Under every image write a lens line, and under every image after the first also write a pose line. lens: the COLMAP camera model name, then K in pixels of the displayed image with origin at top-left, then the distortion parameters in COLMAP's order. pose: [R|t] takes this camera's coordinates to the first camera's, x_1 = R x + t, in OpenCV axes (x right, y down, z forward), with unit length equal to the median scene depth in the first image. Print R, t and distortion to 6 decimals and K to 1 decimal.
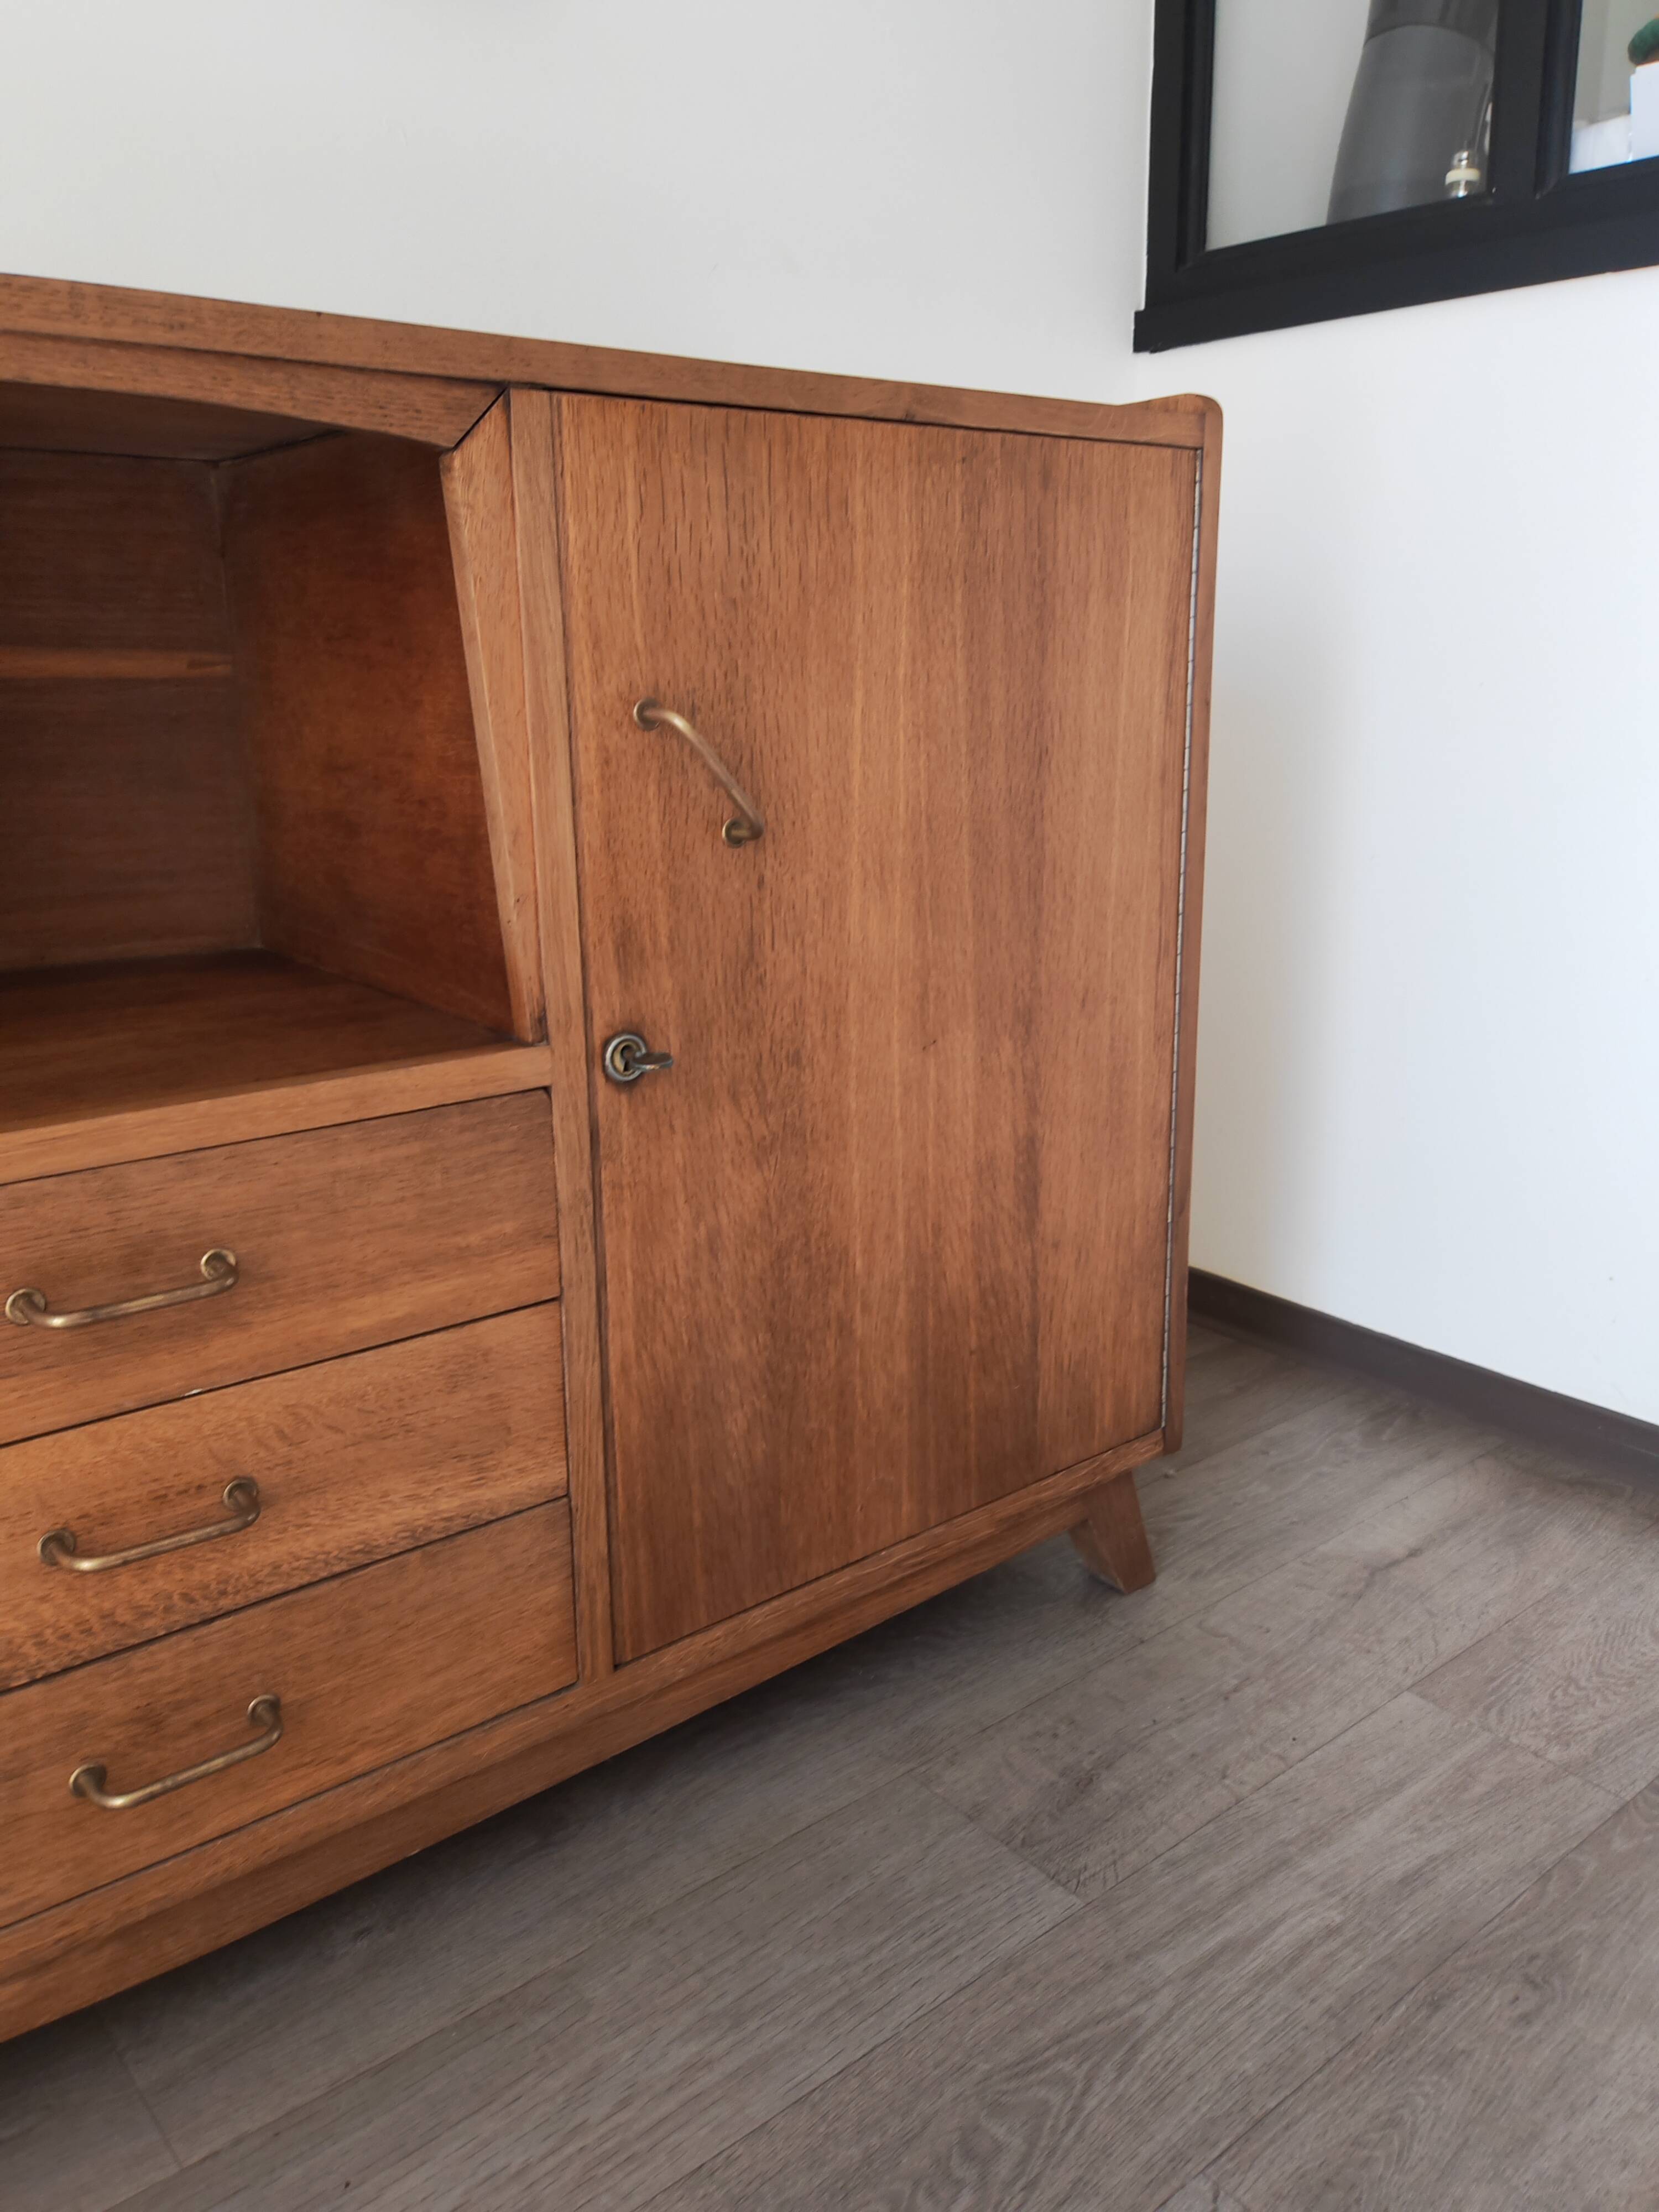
lens RADIAL K [[1714.9, 0, 827.0], [0, 1714.9, 1112.0], [0, 0, 1]] dist [0.043309, -0.060100]
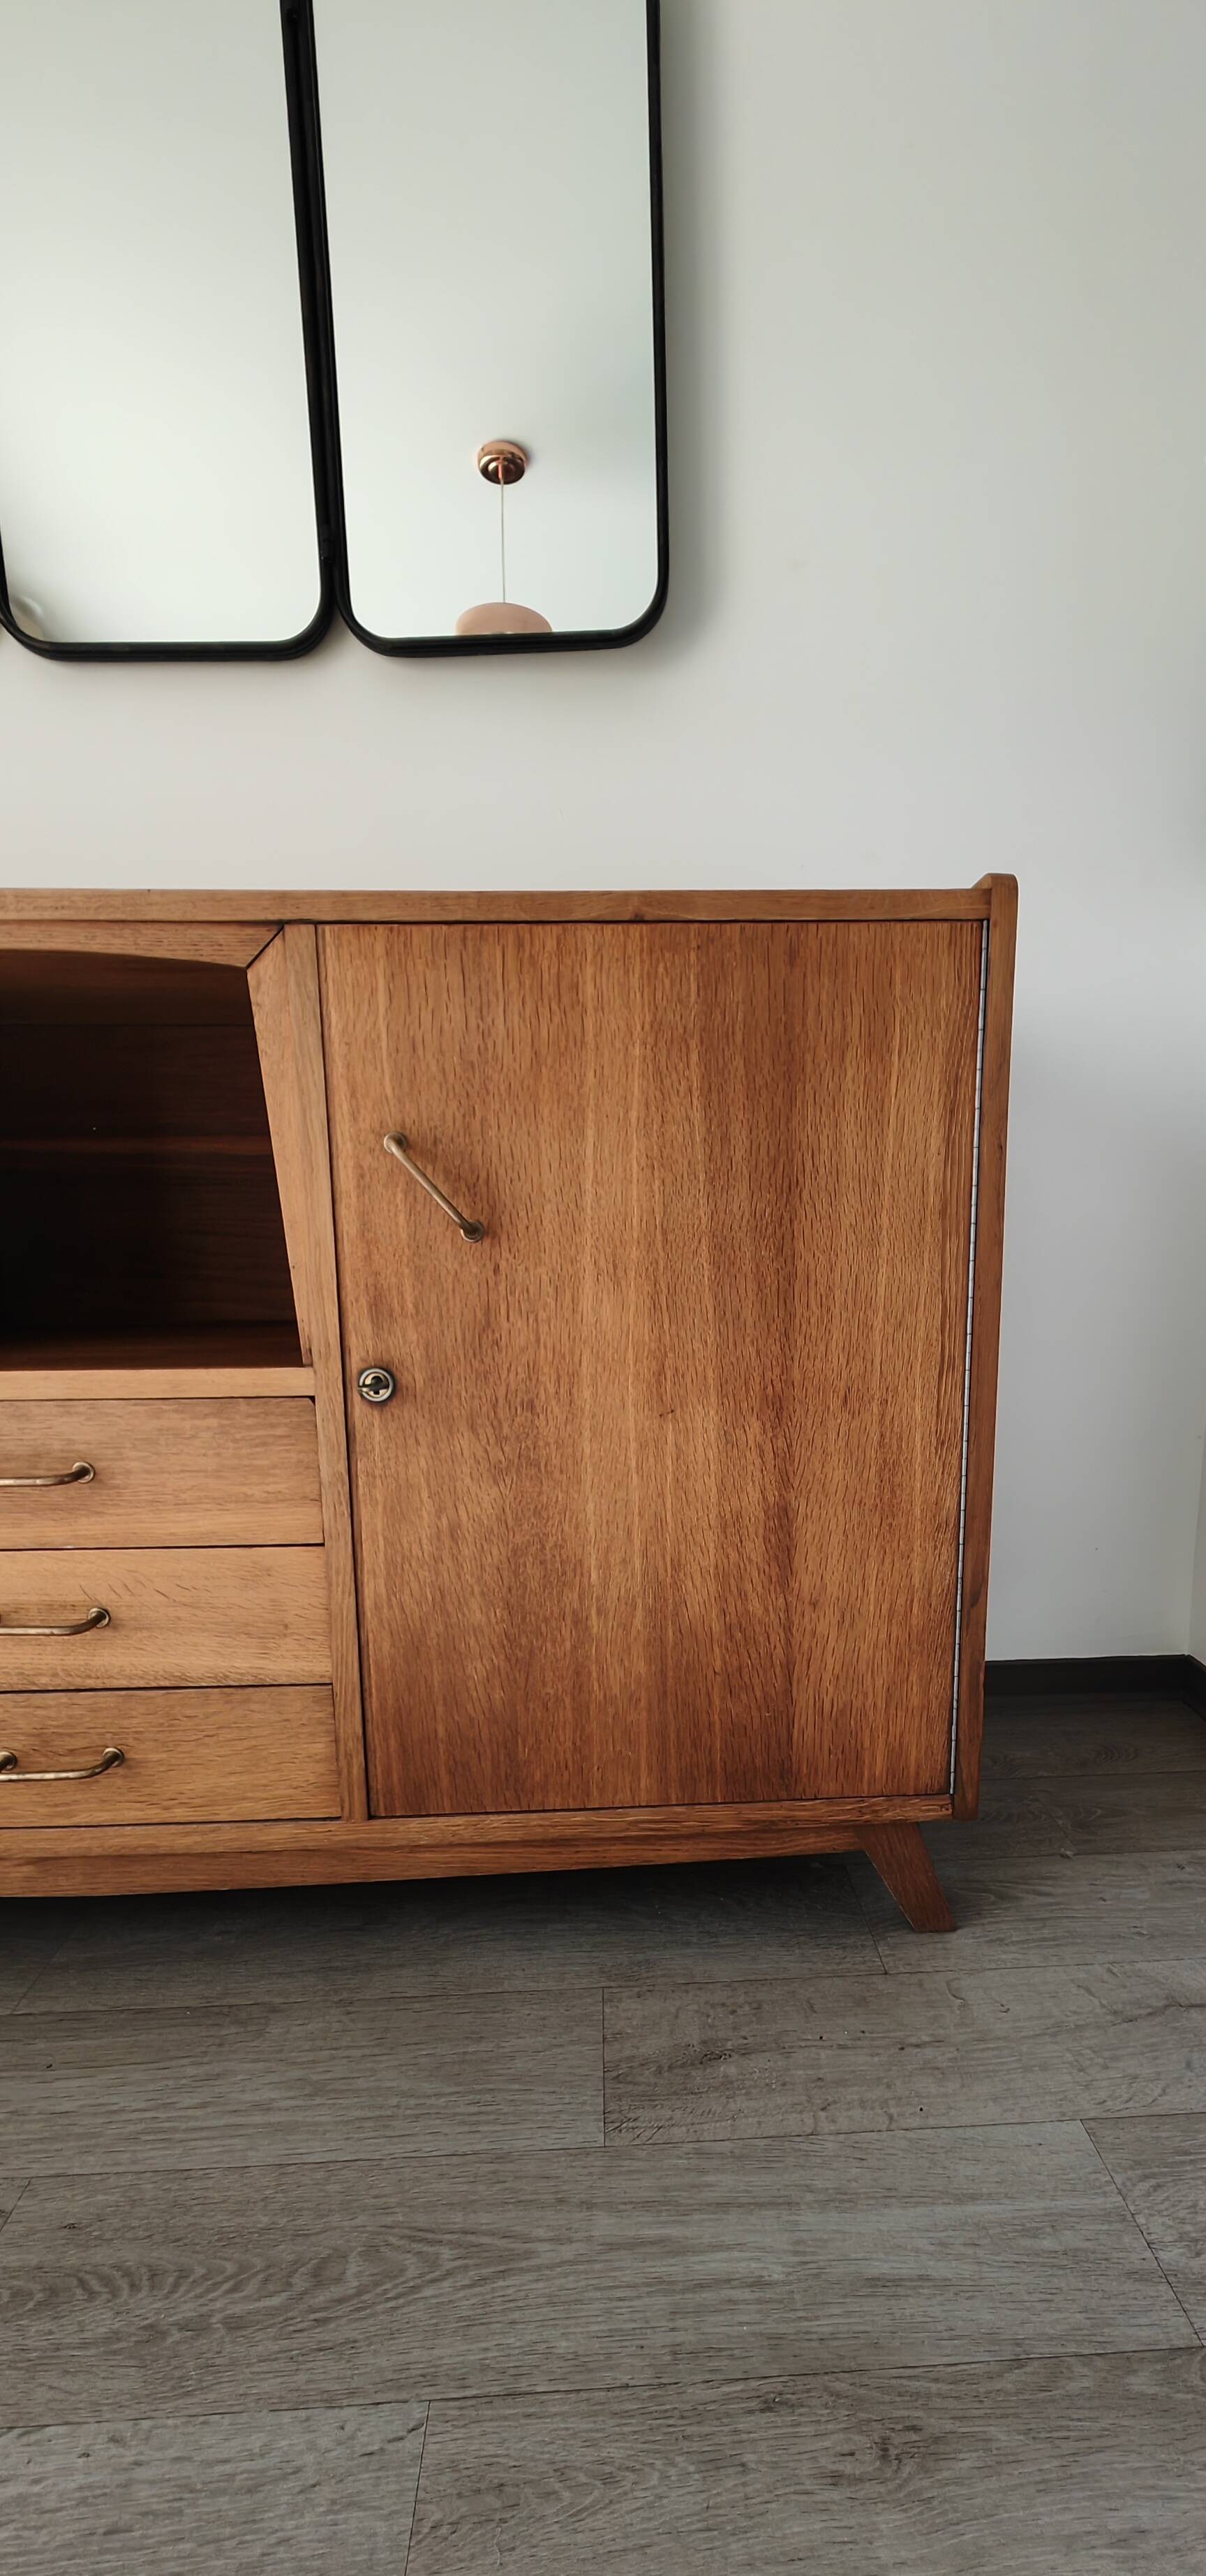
lens RADIAL K [[1093.9, 0, 654.4], [0, 1093.9, 1434.1], [0, 0, 1]] dist [-0.001991, -0.001575]
pose [[0.803233, 0.110094, -0.585402, 0.552062], [-0.149615, 0.988555, -0.019374, -0.007461], [0.576569, 0.103147, 0.810512, 0.368496]]
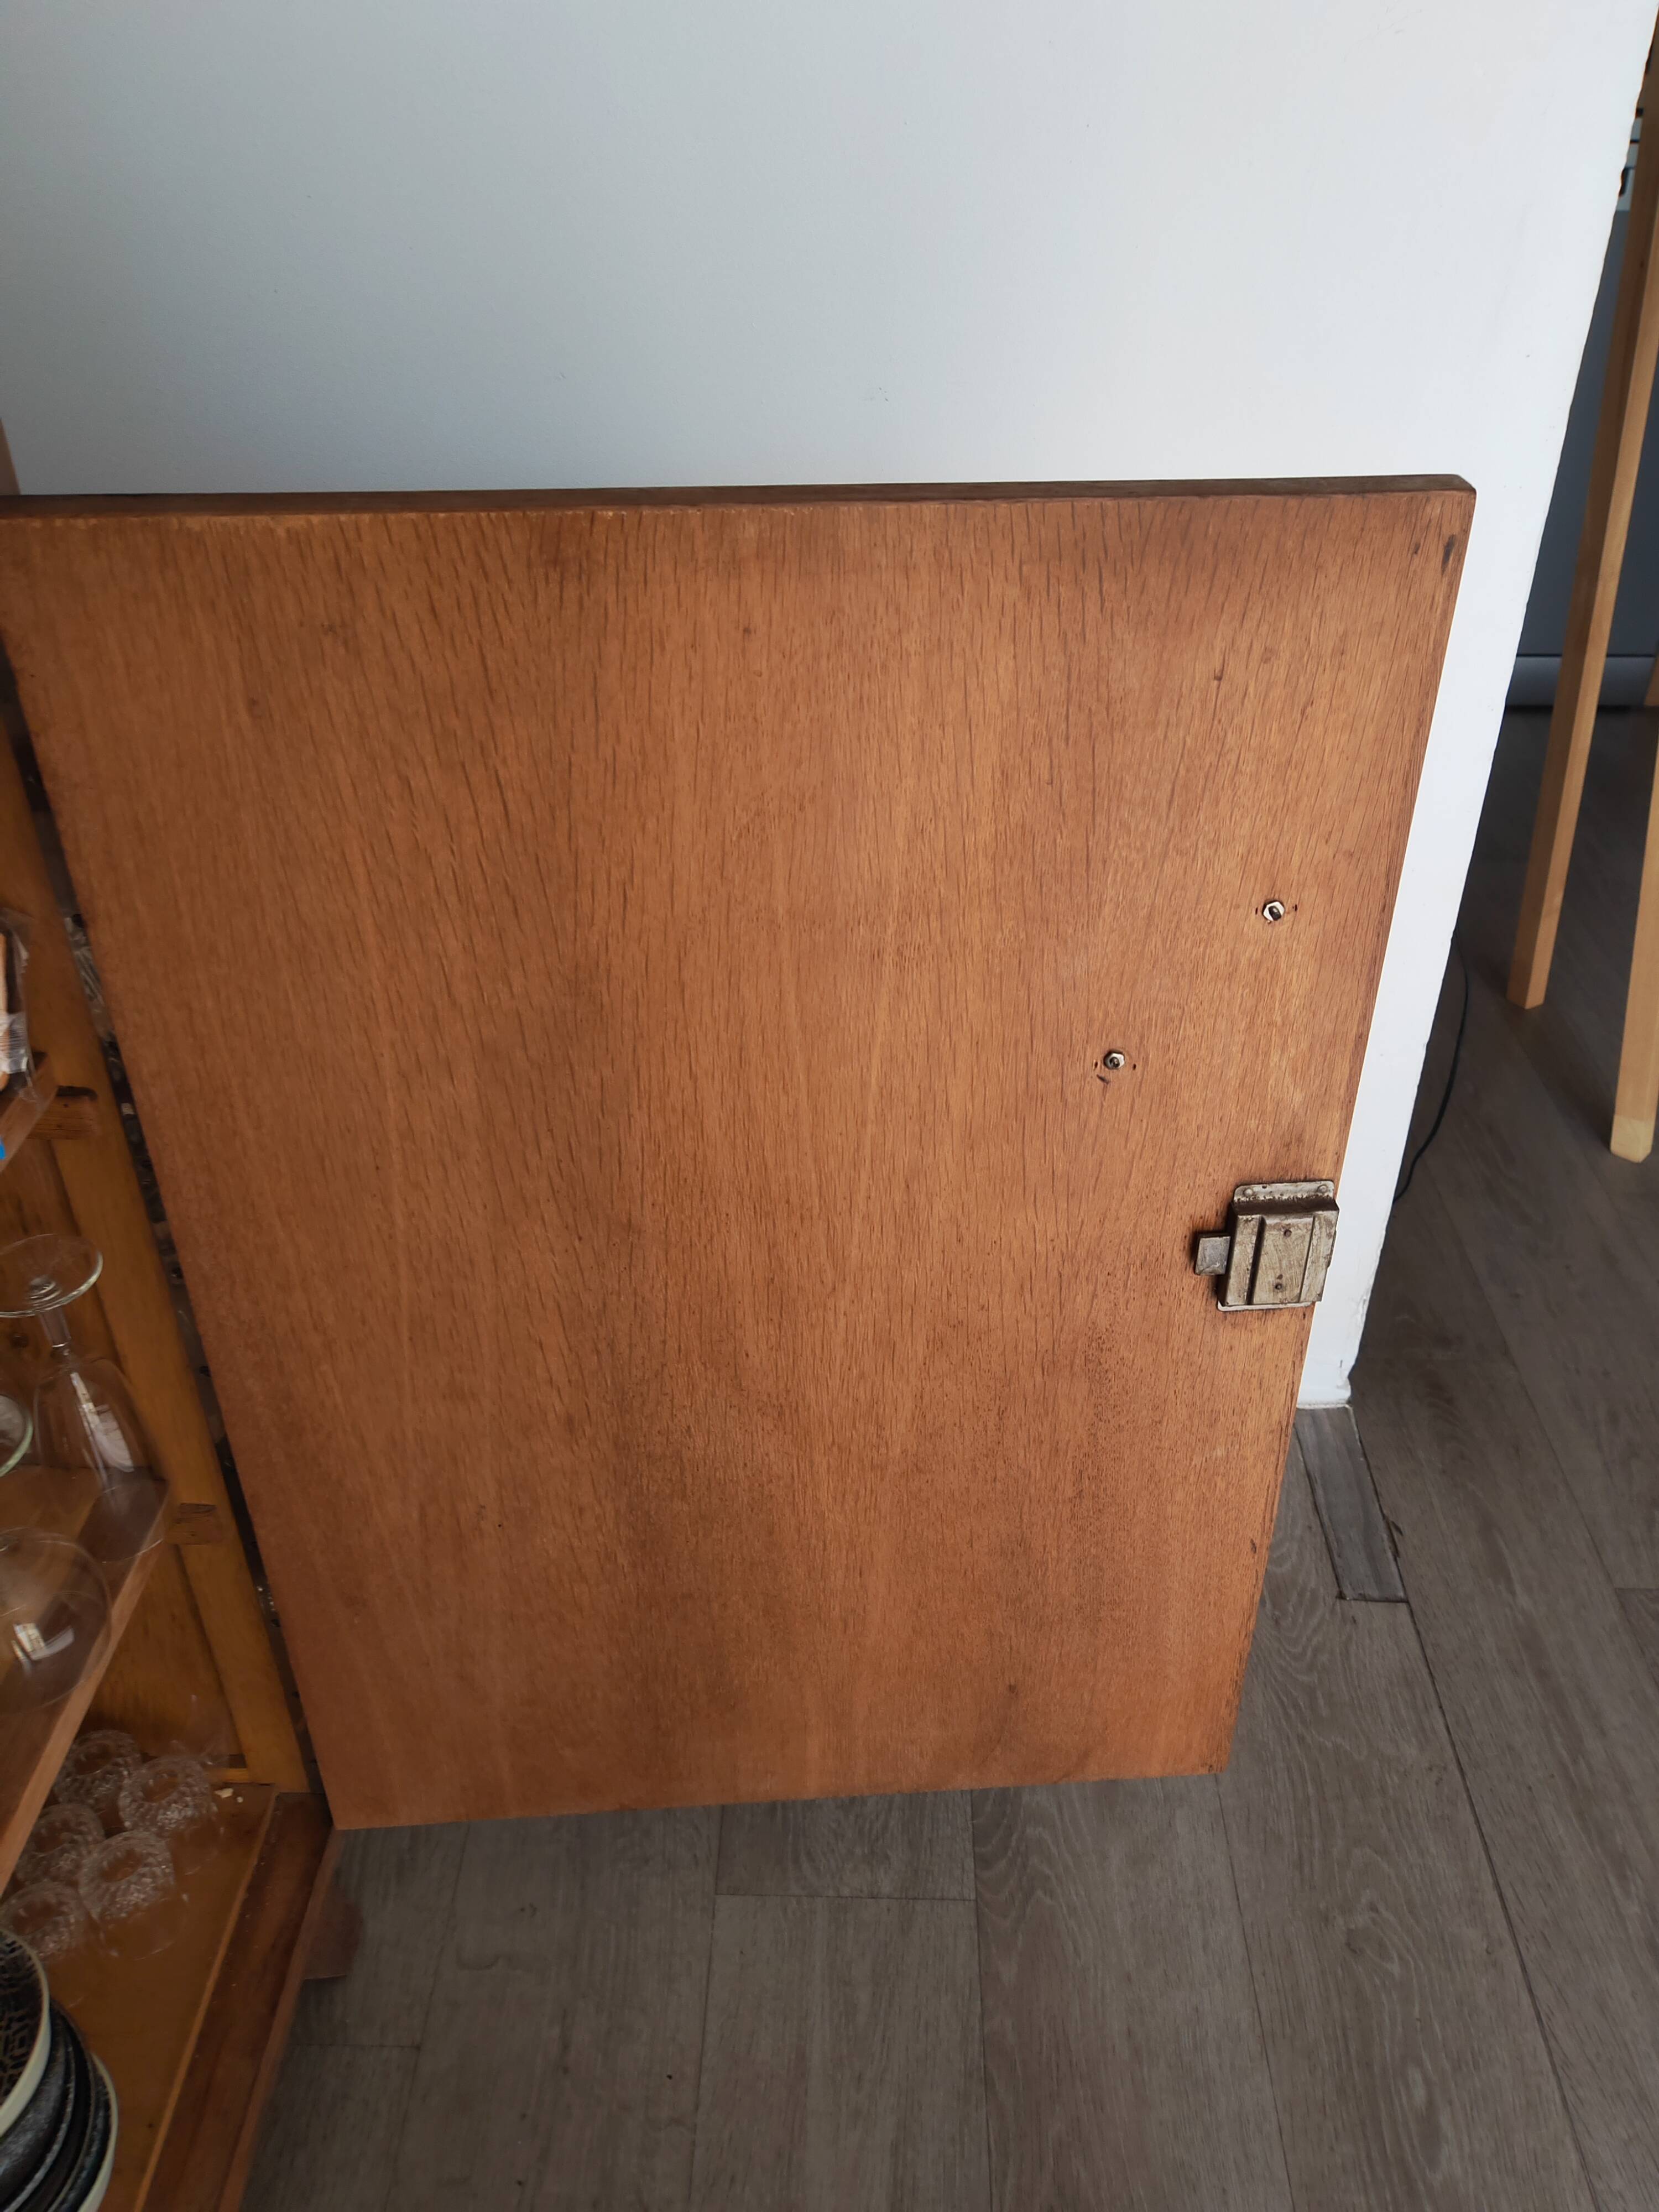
lens RADIAL K [[1714.9, 0, 839.2], [0, 1714.9, 1102.2], [0, 0, 1]] dist [0.043309, -0.060100]
pose [[0.655753, -0.412677, 0.632207, -0.006374], [0.189233, 0.900499, 0.391527, -0.413247], [-0.730875, -0.137111, 0.668597, 0.516266]]
